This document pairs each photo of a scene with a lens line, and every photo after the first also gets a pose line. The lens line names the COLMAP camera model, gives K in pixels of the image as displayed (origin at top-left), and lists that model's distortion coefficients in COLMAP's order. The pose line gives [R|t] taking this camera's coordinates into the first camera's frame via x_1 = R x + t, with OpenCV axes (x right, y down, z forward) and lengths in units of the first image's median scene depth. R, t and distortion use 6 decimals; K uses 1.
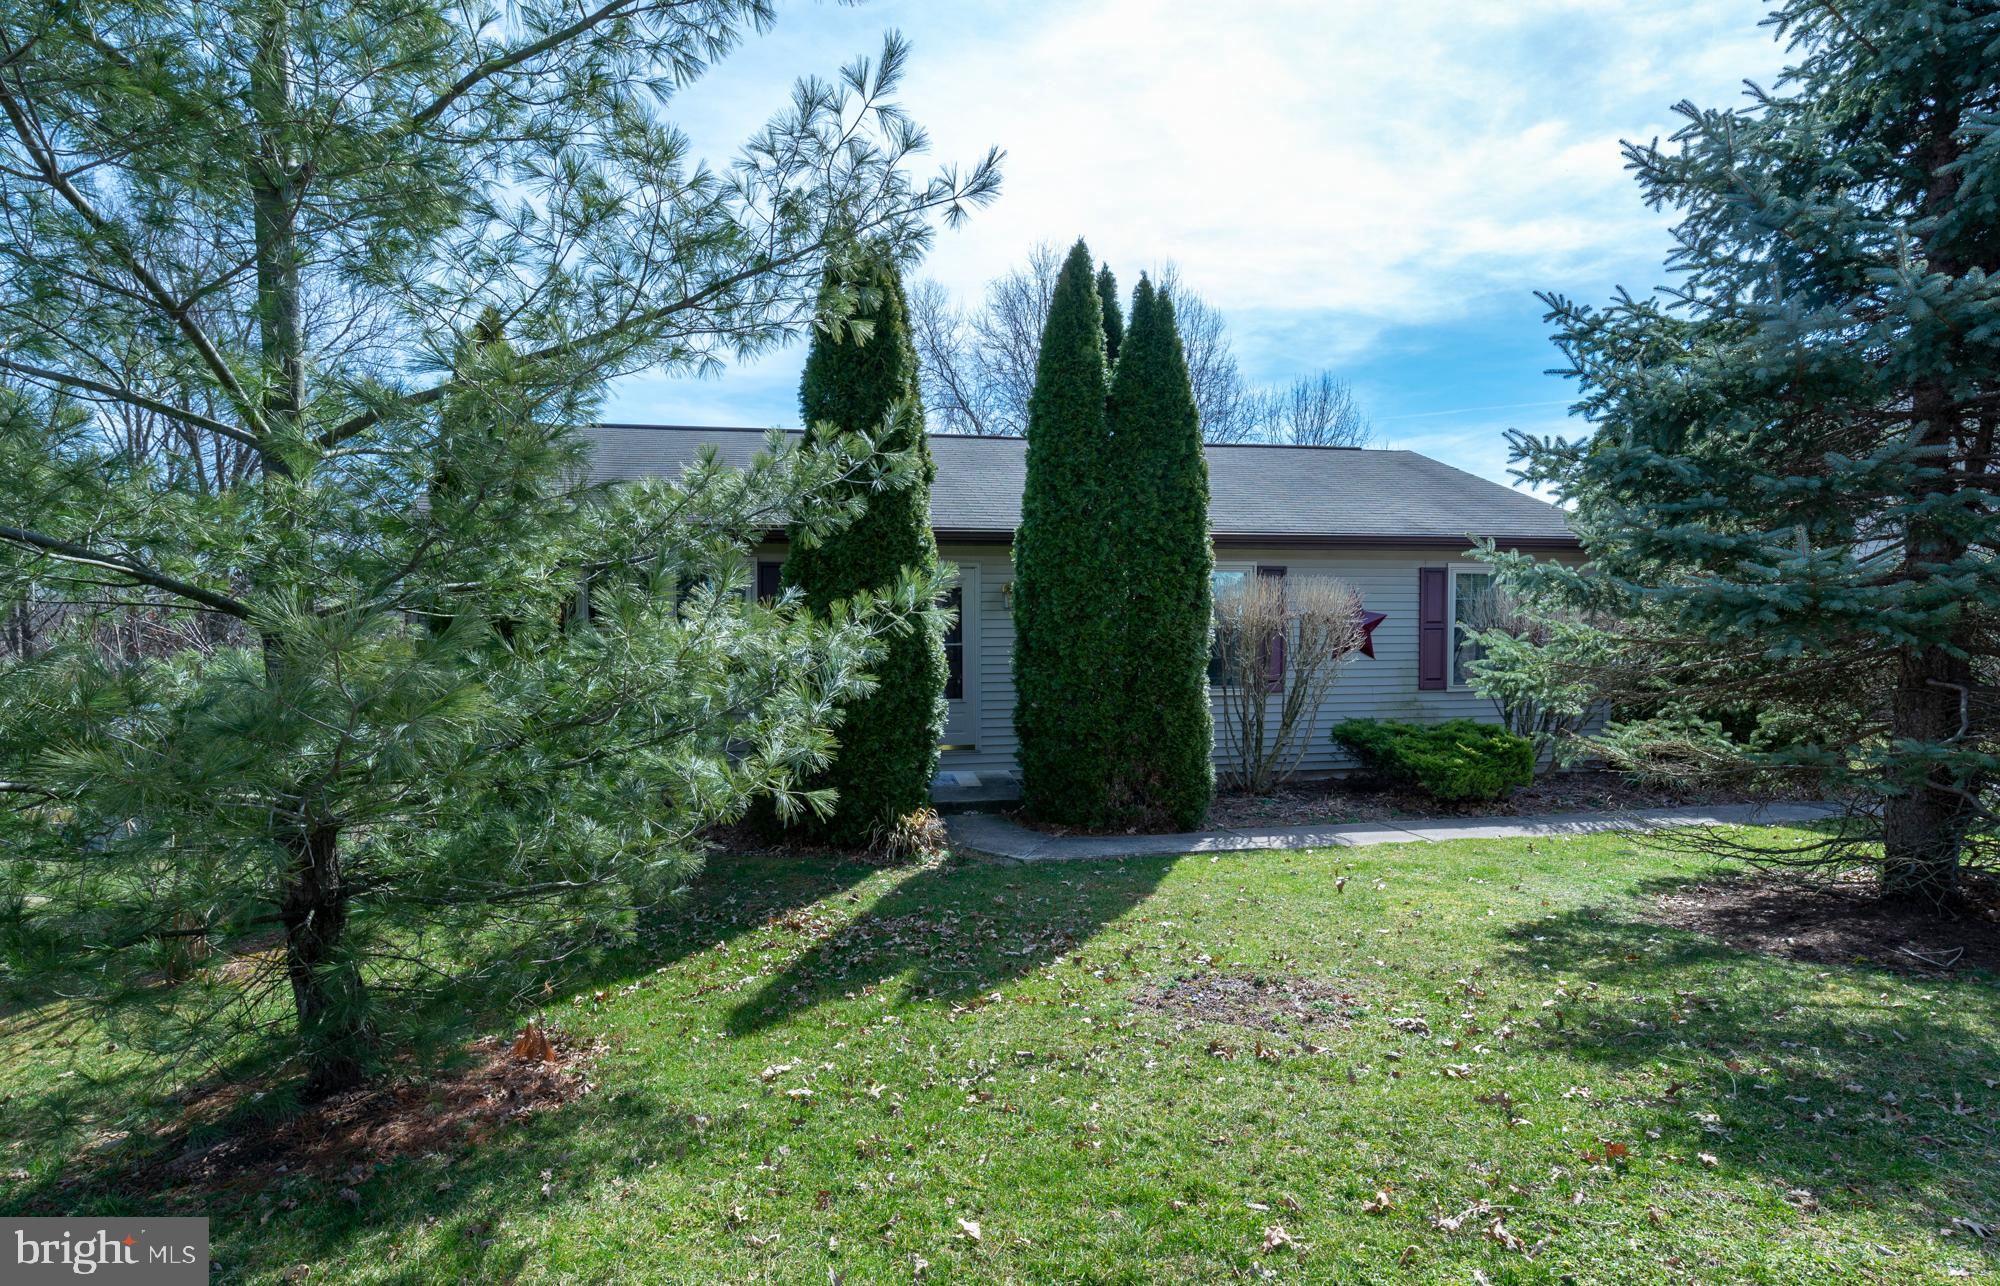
lens RADIAL K [[931.3, 0, 1035.6], [0, 931.3, 539.2], [0, 0, 1]] dist [-0.000664, -0.000365]
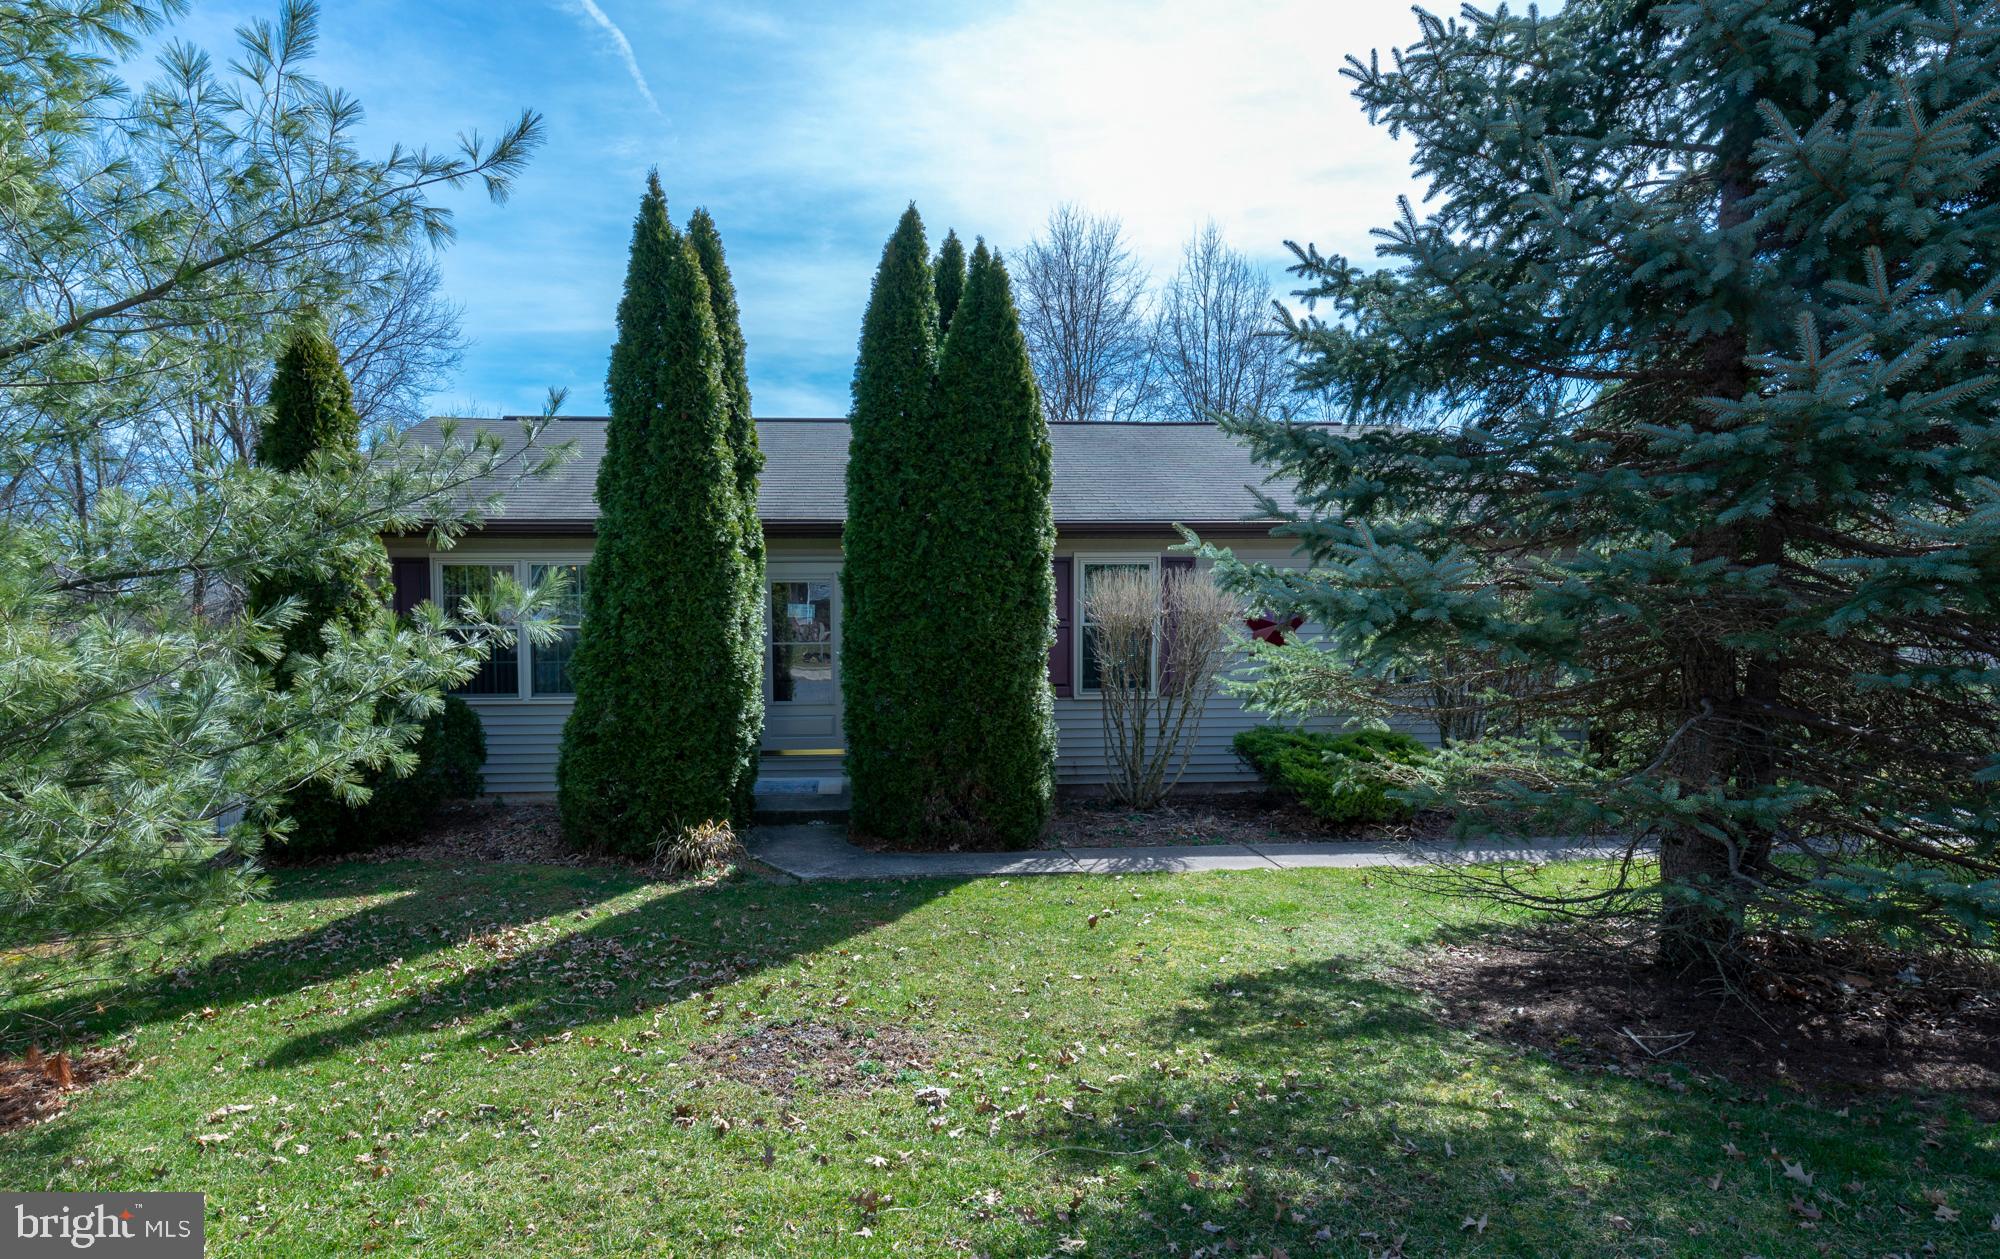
lens RADIAL K [[978.3, 0, 1000.1], [0, 978.3, 542.5], [0, 0, 1]] dist [0.000310, -0.000369]
pose [[0.993243, -0.010688, -0.115556, 0.364911], [0.012832, 0.999759, 0.017826, -0.007868], [0.115338, -0.019188, 0.993141, 0.068500]]
